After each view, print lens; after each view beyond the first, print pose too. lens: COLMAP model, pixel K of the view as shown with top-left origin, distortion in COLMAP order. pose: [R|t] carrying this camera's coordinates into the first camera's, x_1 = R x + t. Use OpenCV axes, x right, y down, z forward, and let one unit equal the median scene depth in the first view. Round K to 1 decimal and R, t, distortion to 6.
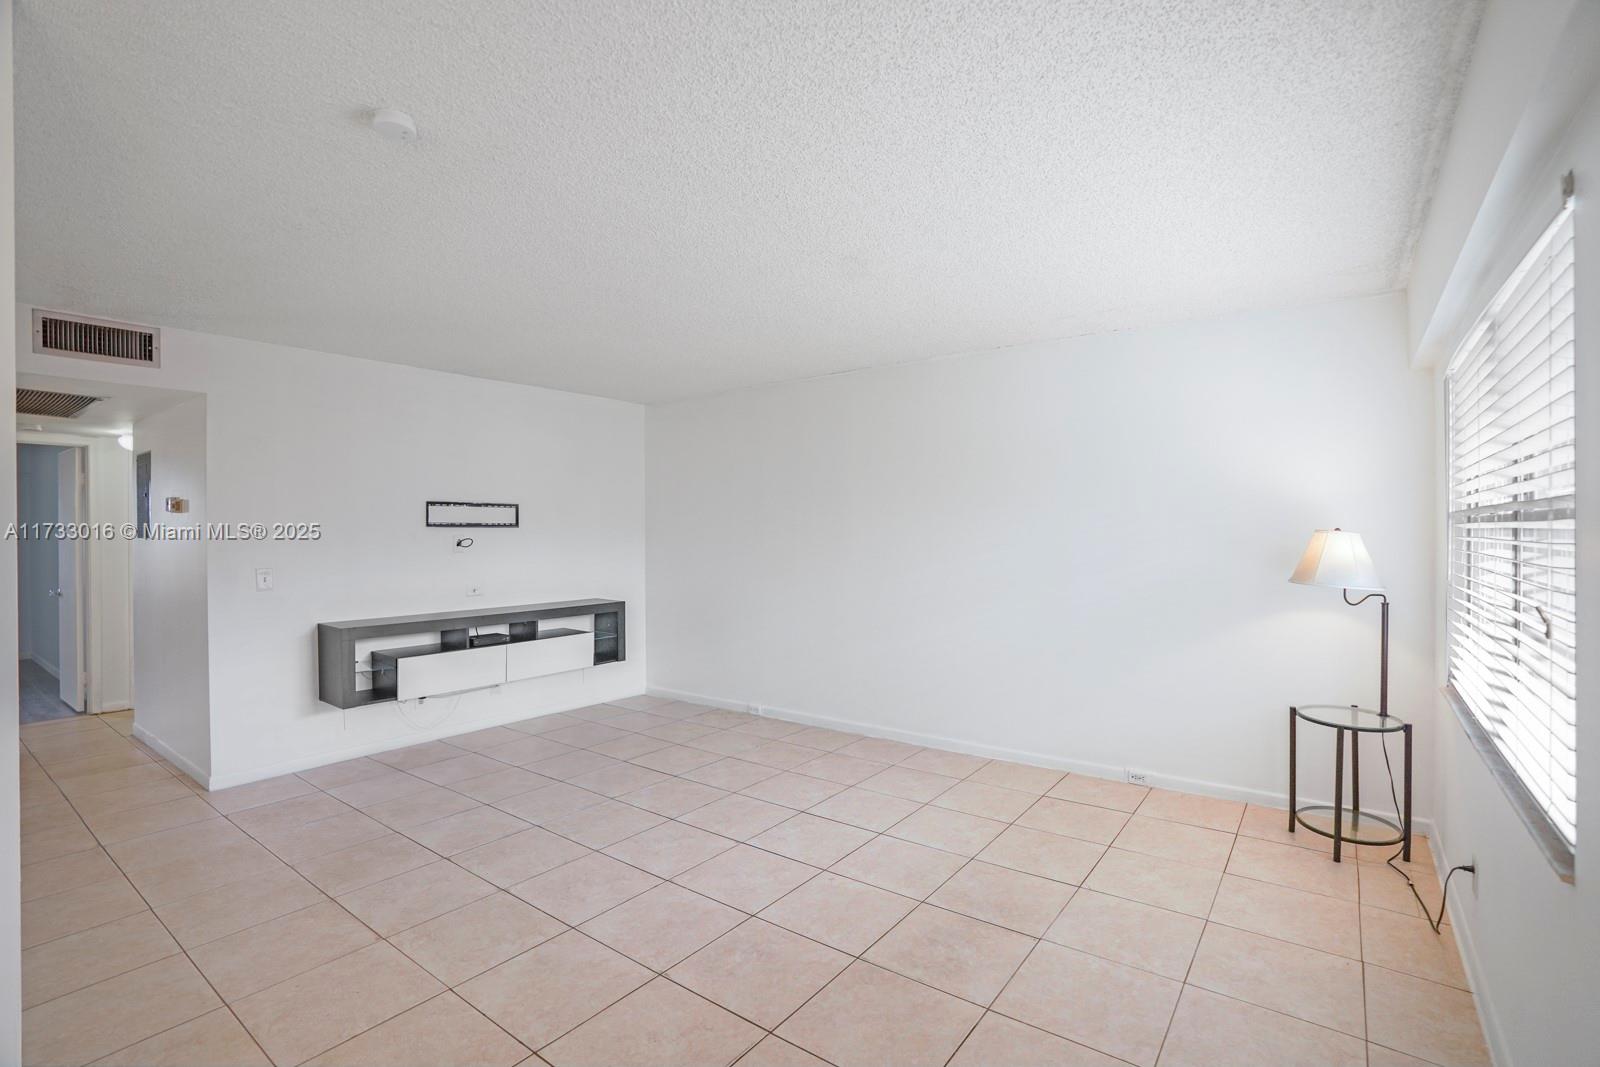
lens RADIAL K [[742.1, 0, 804.1], [0, 742.1, 534.4], [0, 0, 1]] dist [-0.063219, 0.023693]
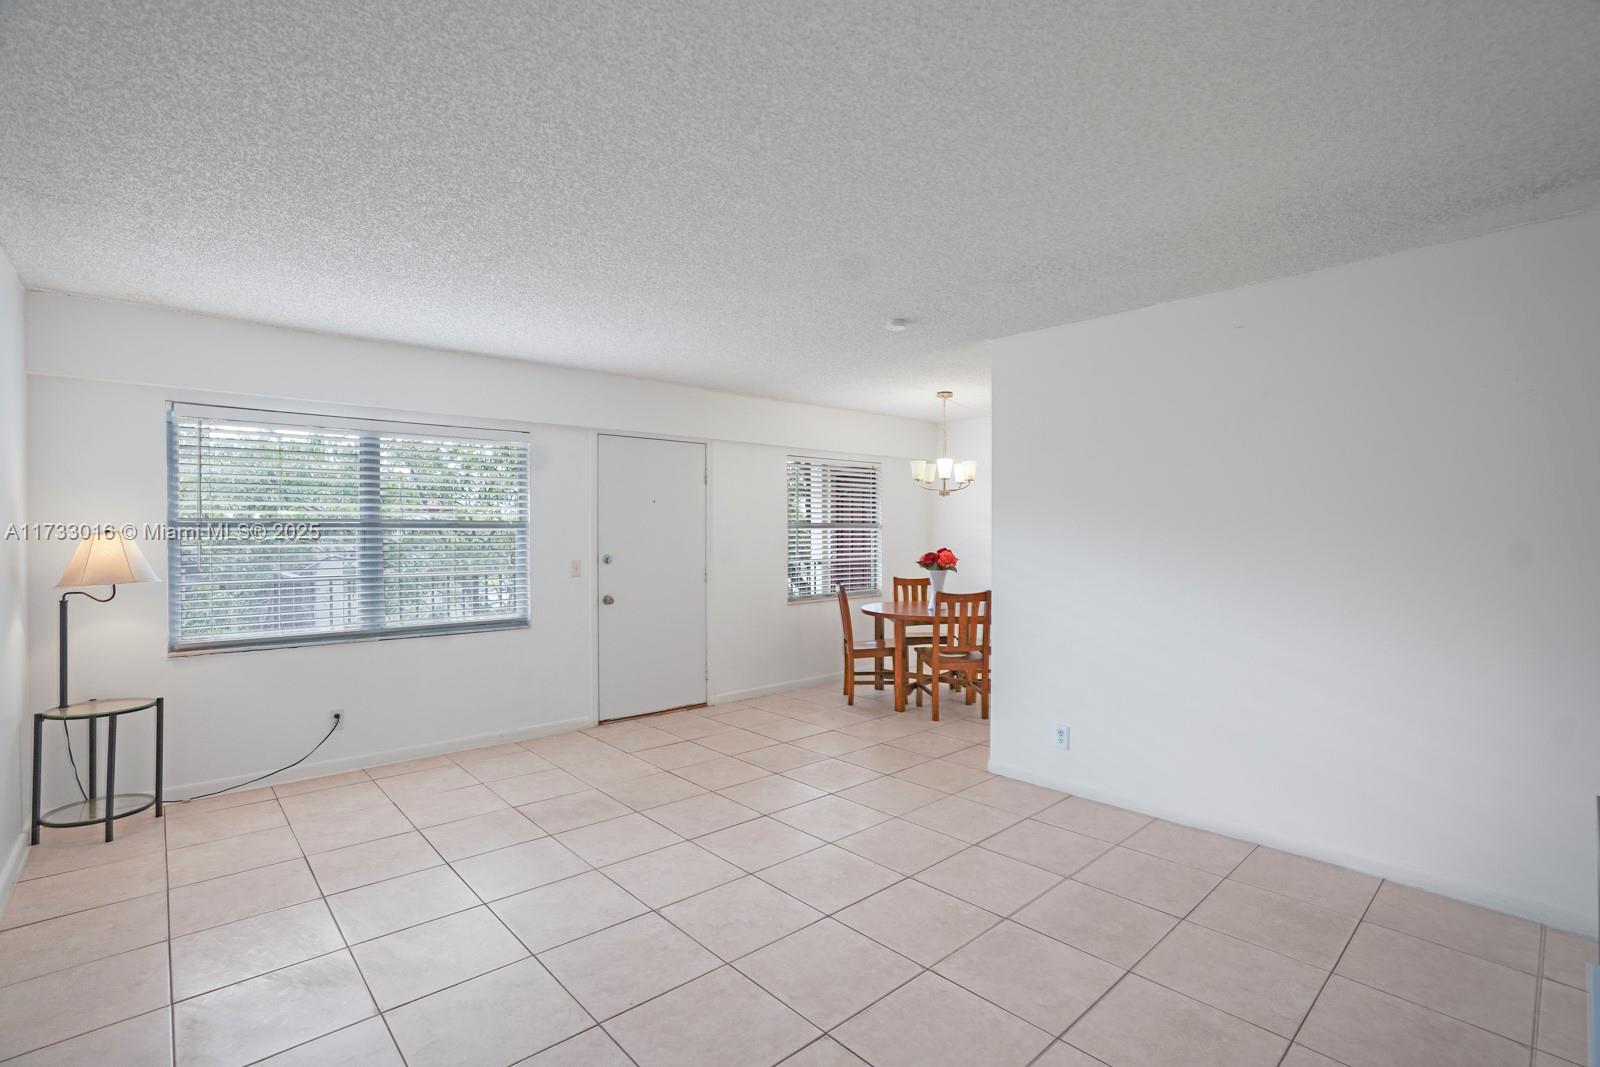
lens RADIAL K [[742.1, 0, 804.1], [0, 742.1, 534.4], [0, 0, 1]] dist [-0.063219, 0.023693]
pose [[-0.982241, 0.005540, 0.187541, -0.345518], [0.006480, 0.999969, 0.004398, -0.001884], [-0.187511, 0.005535, -0.982247, 1.508842]]
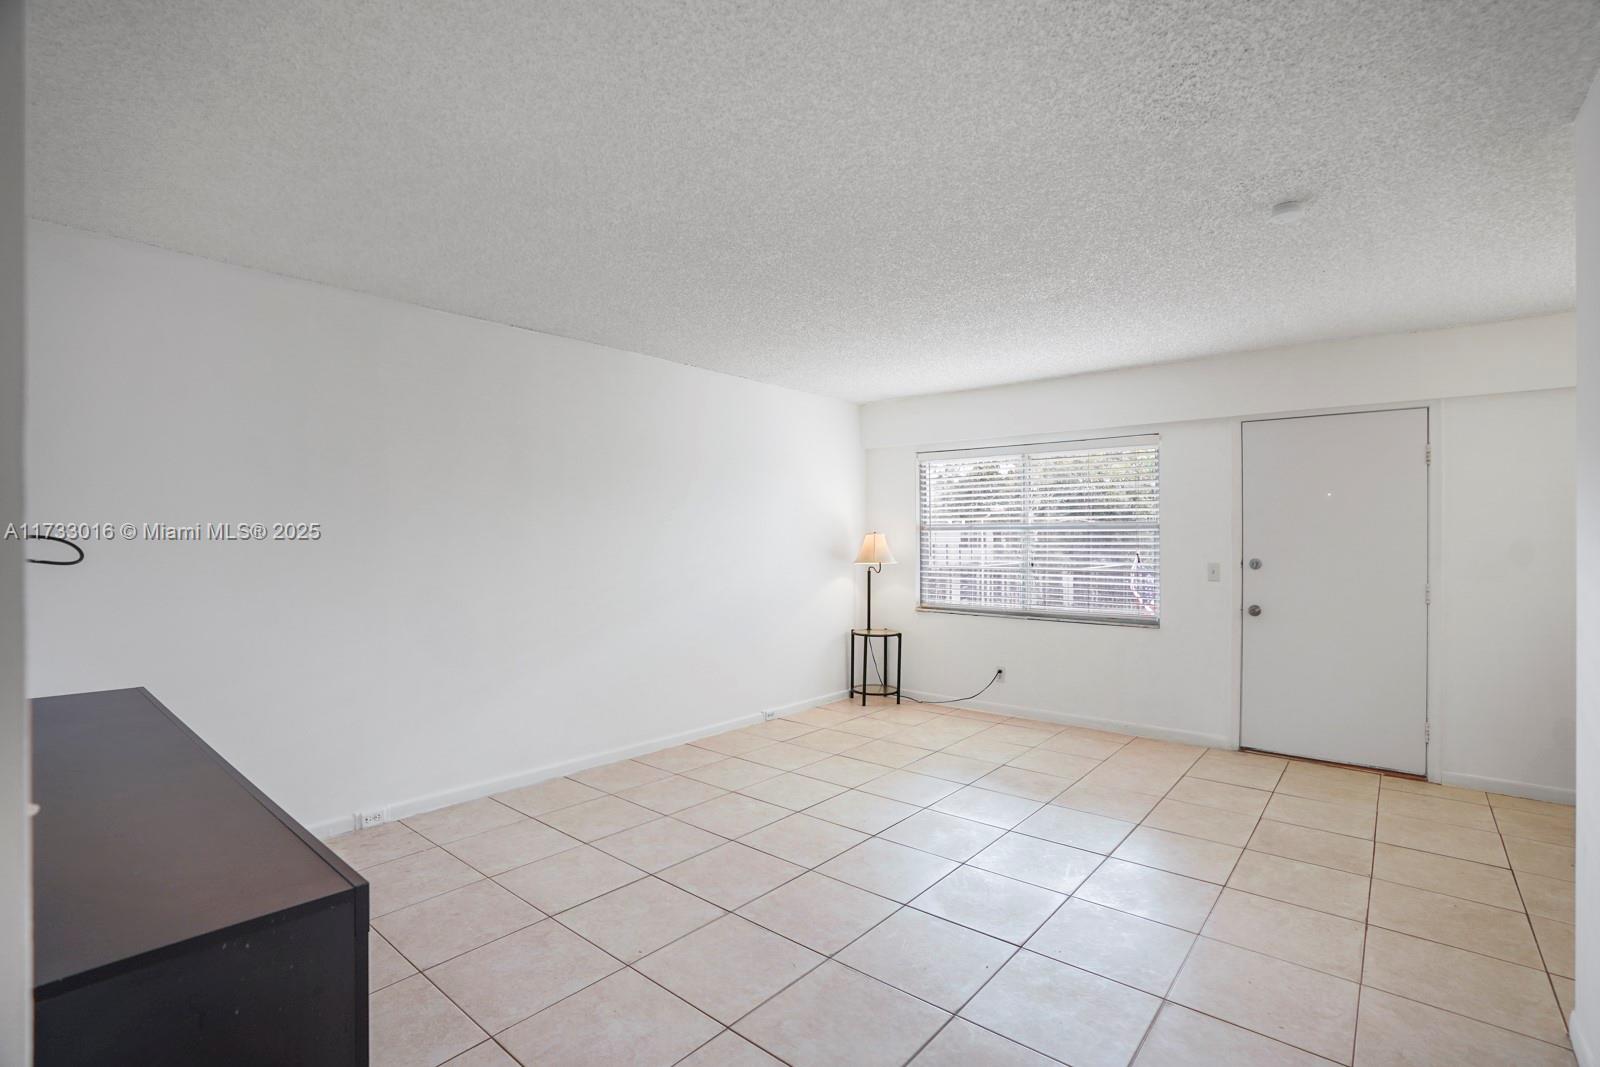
lens RADIAL K [[742.1, 0, 804.1], [0, 742.1, 534.4], [0, 0, 1]] dist [-0.063219, 0.023693]
pose [[0.055409, 0.009398, 0.998419, -0.945661], [0.000006, 0.999956, -0.009412, 0.010942], [-0.998464, 0.000528, 0.055407, 0.889525]]
